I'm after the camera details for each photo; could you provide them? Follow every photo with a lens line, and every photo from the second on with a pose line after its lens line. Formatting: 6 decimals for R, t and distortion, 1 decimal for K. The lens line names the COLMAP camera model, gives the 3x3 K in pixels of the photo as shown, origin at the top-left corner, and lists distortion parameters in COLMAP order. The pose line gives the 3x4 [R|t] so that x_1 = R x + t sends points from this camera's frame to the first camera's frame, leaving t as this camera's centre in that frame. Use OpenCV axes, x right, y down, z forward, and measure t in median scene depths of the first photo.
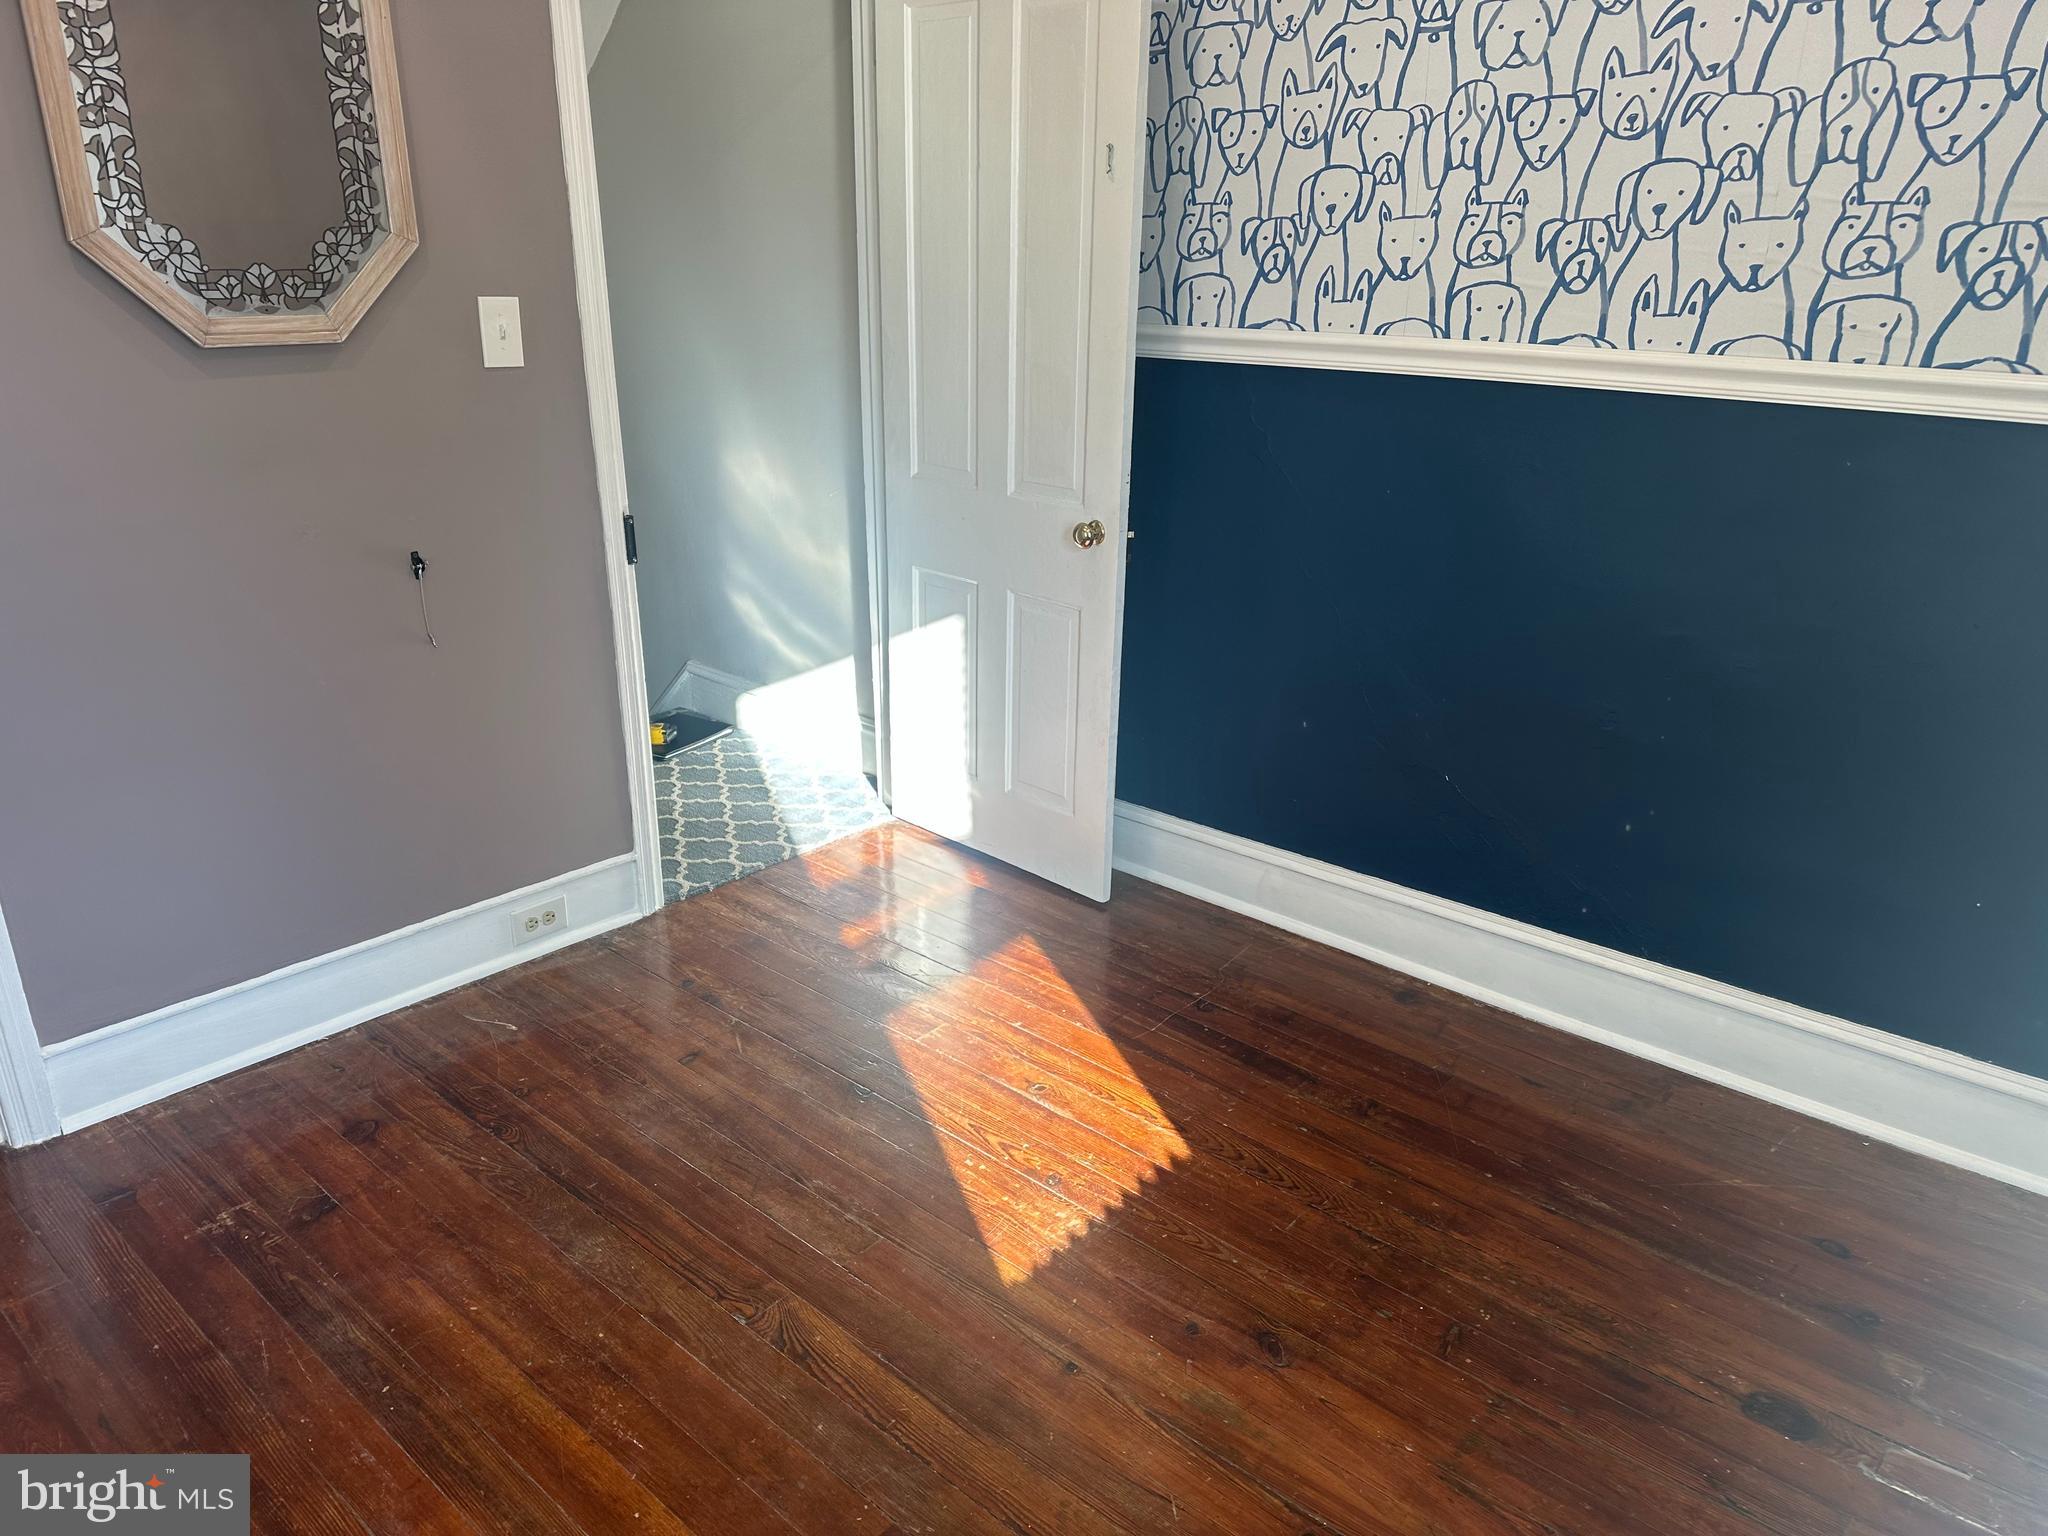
lens RADIAL K [[1430.8, 0, 1021.1], [0, 1430.8, 768.8], [0, 0, 1]] dist [0.026052, -0.024069]
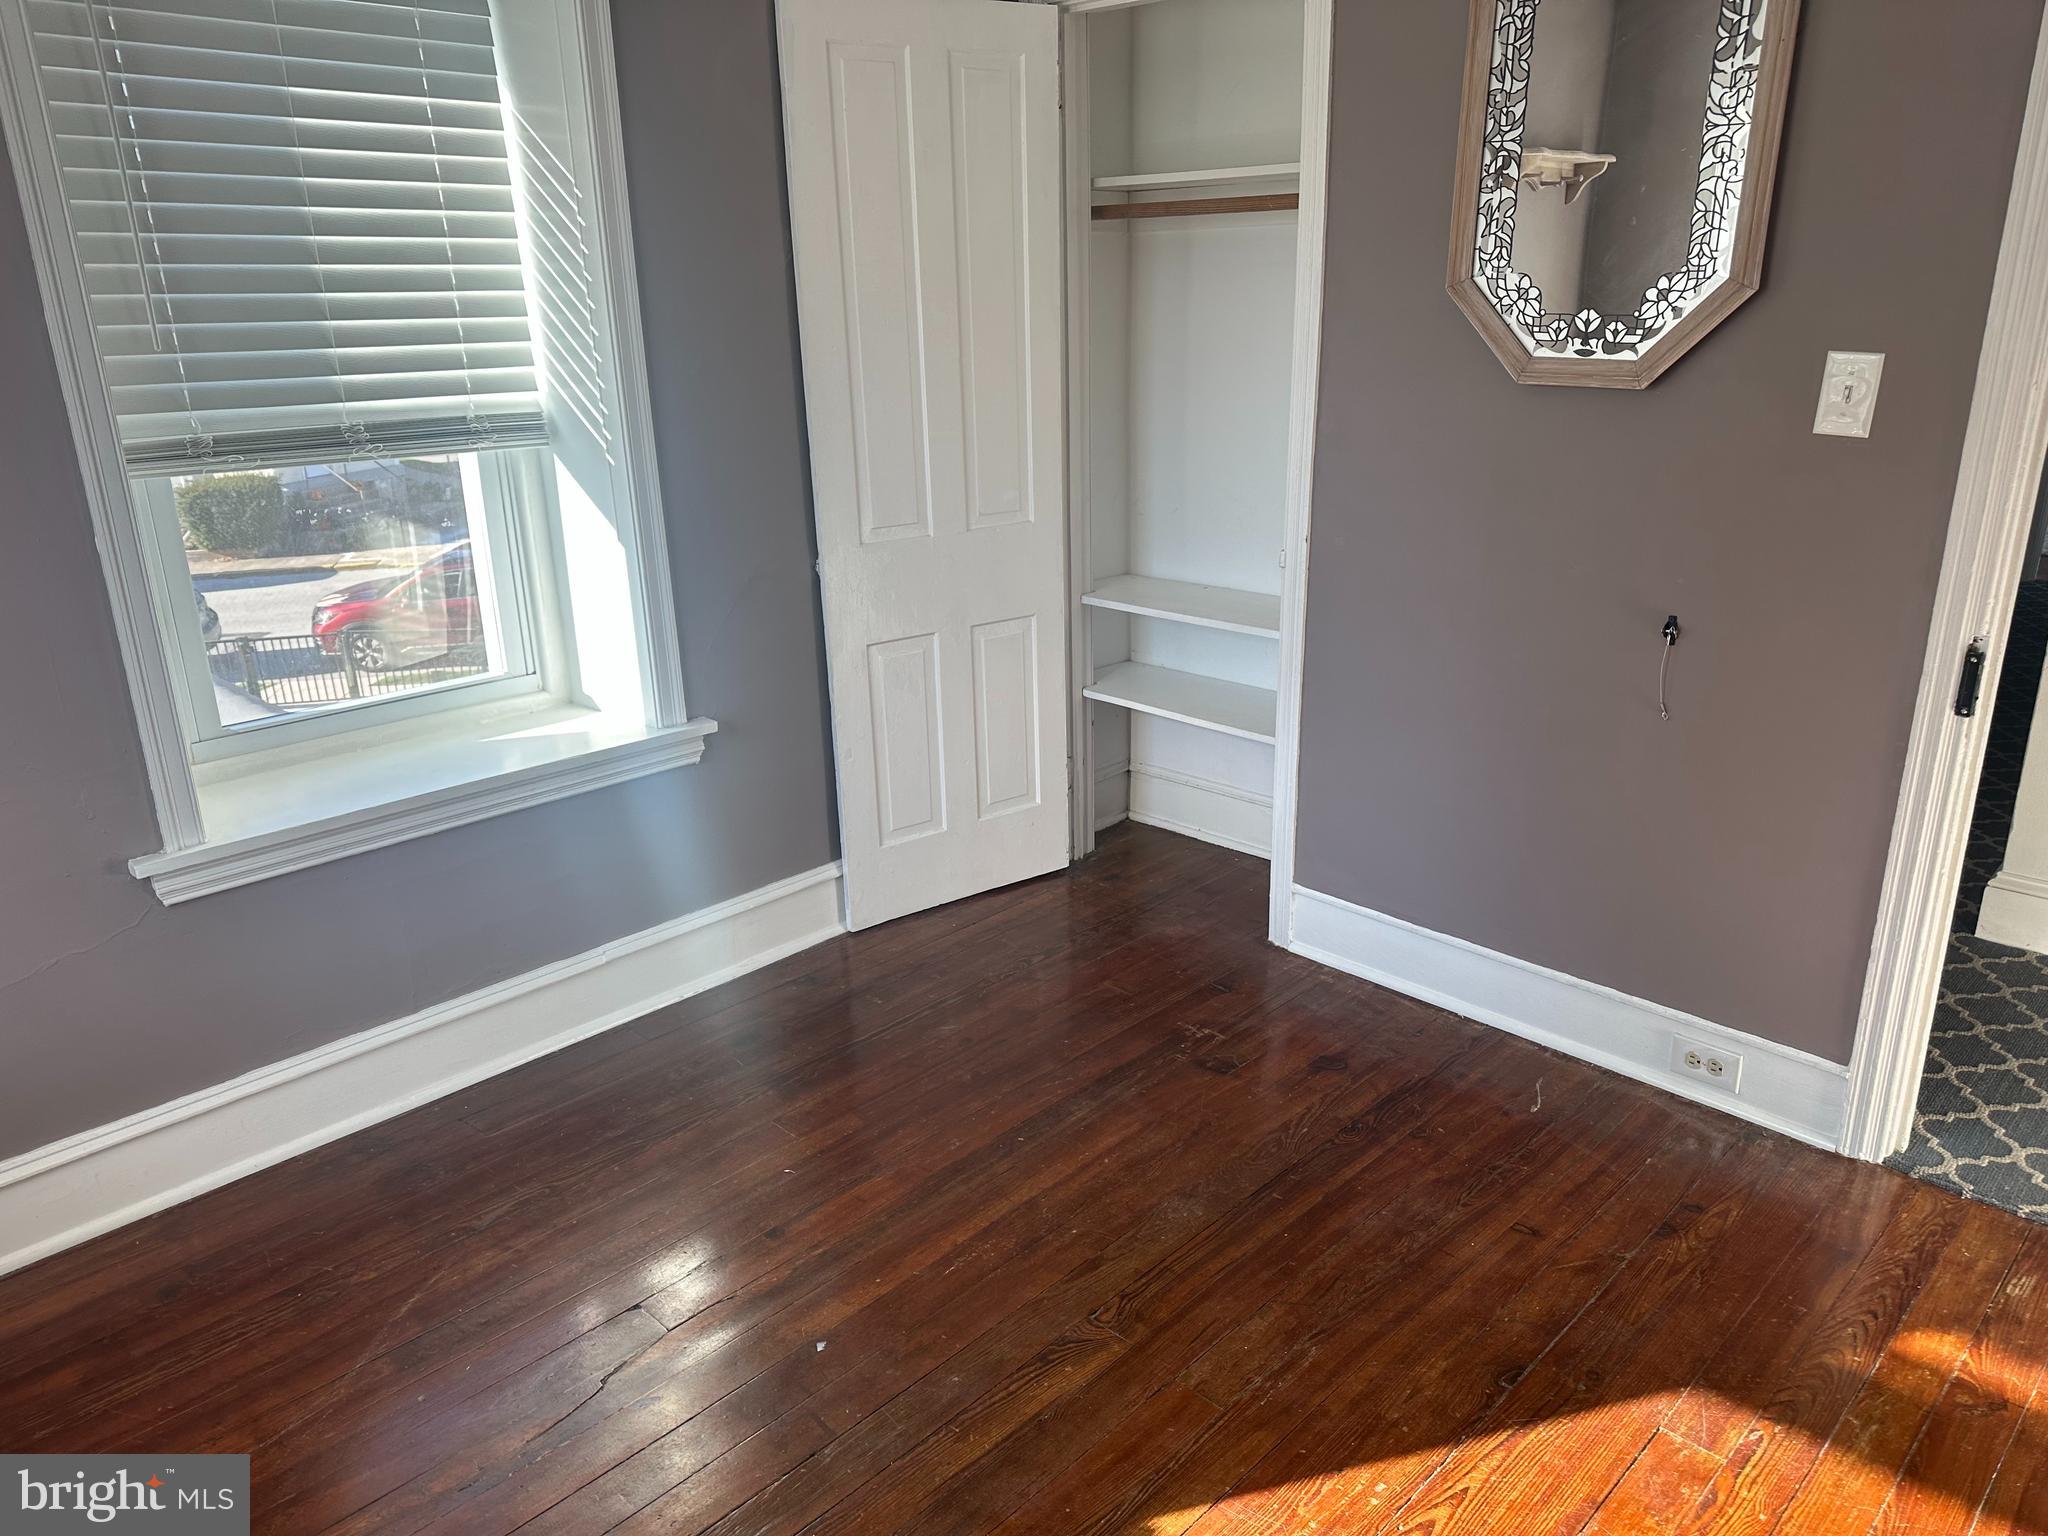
lens RADIAL K [[1430.8, 0, 1024.3], [0, 1430.8, 768.6], [0, 0, 1]] dist [0.026052, -0.024069]
pose [[-0.046921, 0.321811, -0.945640, 0.592213], [-0.335553, 0.886593, 0.318367, -0.252326], [0.940852, 0.332251, 0.066385, 0.662902]]
